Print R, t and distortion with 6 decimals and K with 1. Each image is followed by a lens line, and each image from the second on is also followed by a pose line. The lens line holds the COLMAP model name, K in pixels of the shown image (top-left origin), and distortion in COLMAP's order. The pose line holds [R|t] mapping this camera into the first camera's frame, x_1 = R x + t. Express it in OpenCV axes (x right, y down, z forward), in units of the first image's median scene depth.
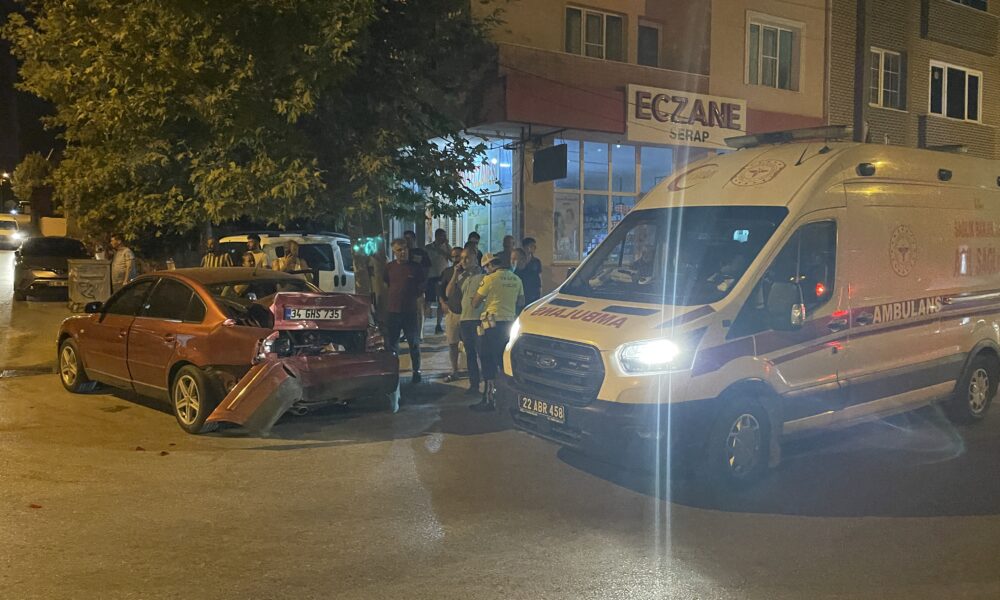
lens RADIAL K [[754.6, 0, 507.0], [0, 754.6, 298.7], [0, 0, 1]] dist [0.070817, -0.067566]
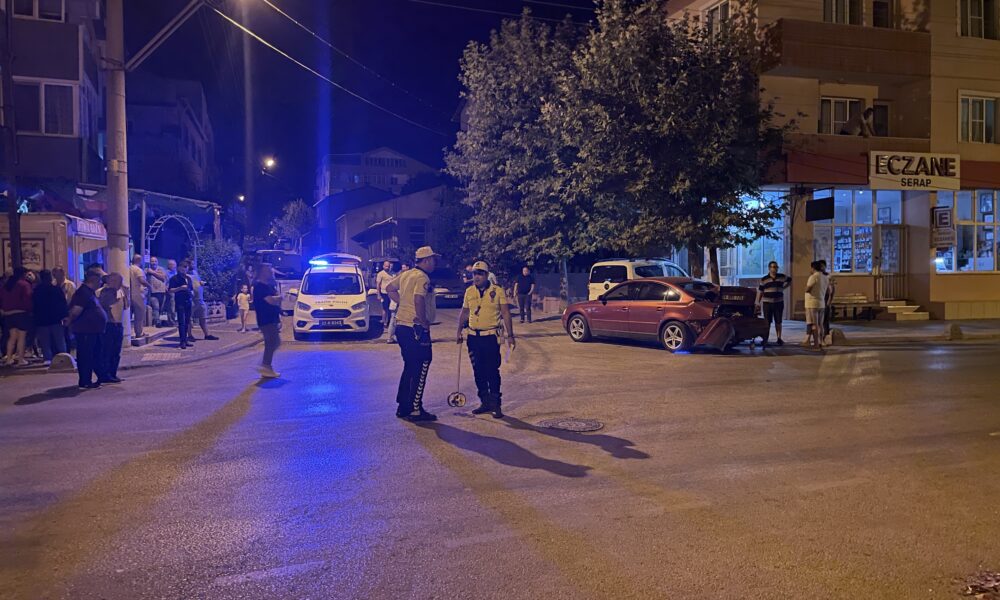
lens RADIAL K [[754.6, 0, 498.1], [0, 754.6, 307.5], [0, 0, 1]] dist [0.070817, -0.067566]
pose [[0.974527, -0.009394, -0.224073, -0.225985], [0.004974, 0.999782, -0.020280, 0.047863], [0.224215, 0.018649, 0.974361, -0.632540]]
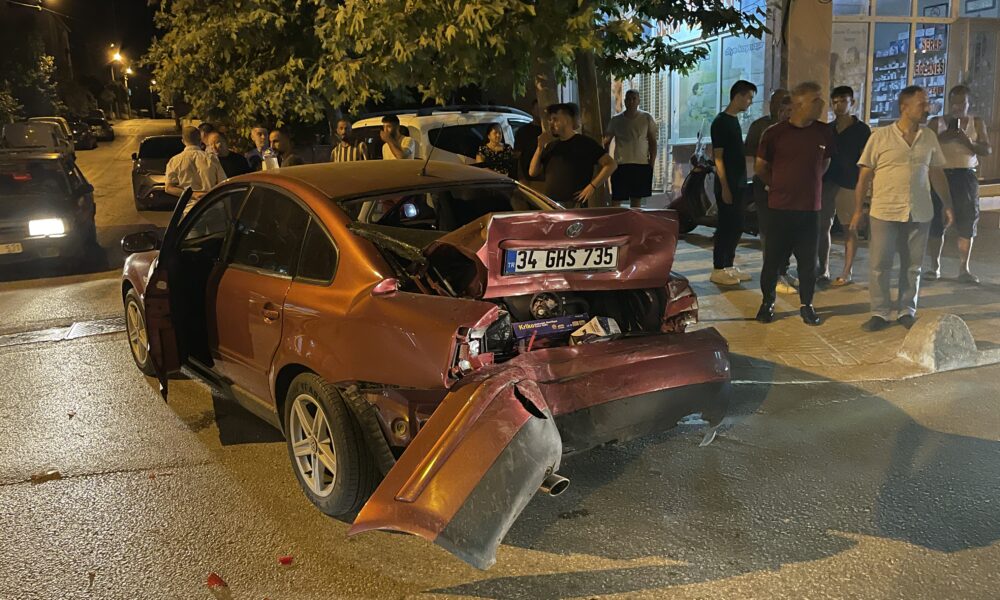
lens RADIAL K [[754.6, 0, 496.5], [0, 754.6, 296.4], [0, 0, 1]] dist [0.070817, -0.067566]
pose [[0.983540, -0.012441, -0.180259, -0.117469], [0.038278, 0.989330, 0.140575, -0.011962], [0.176587, -0.145161, 0.973522, 0.306138]]
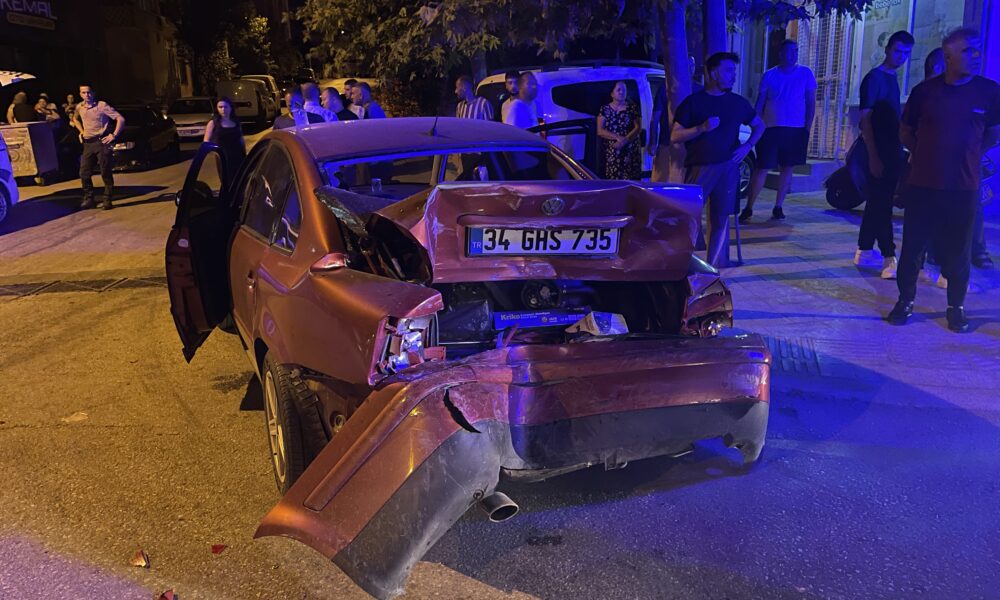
lens RADIAL K [[754.6, 0, 496.2], [0, 754.6, 306.5], [0, 0, 1]] dist [0.070817, -0.067566]
pose [[0.911465, 0.069642, -0.405440, -0.068123], [0.012419, 0.980459, 0.196333, -0.011466], [0.411191, -0.183986, 0.892789, 0.360076]]
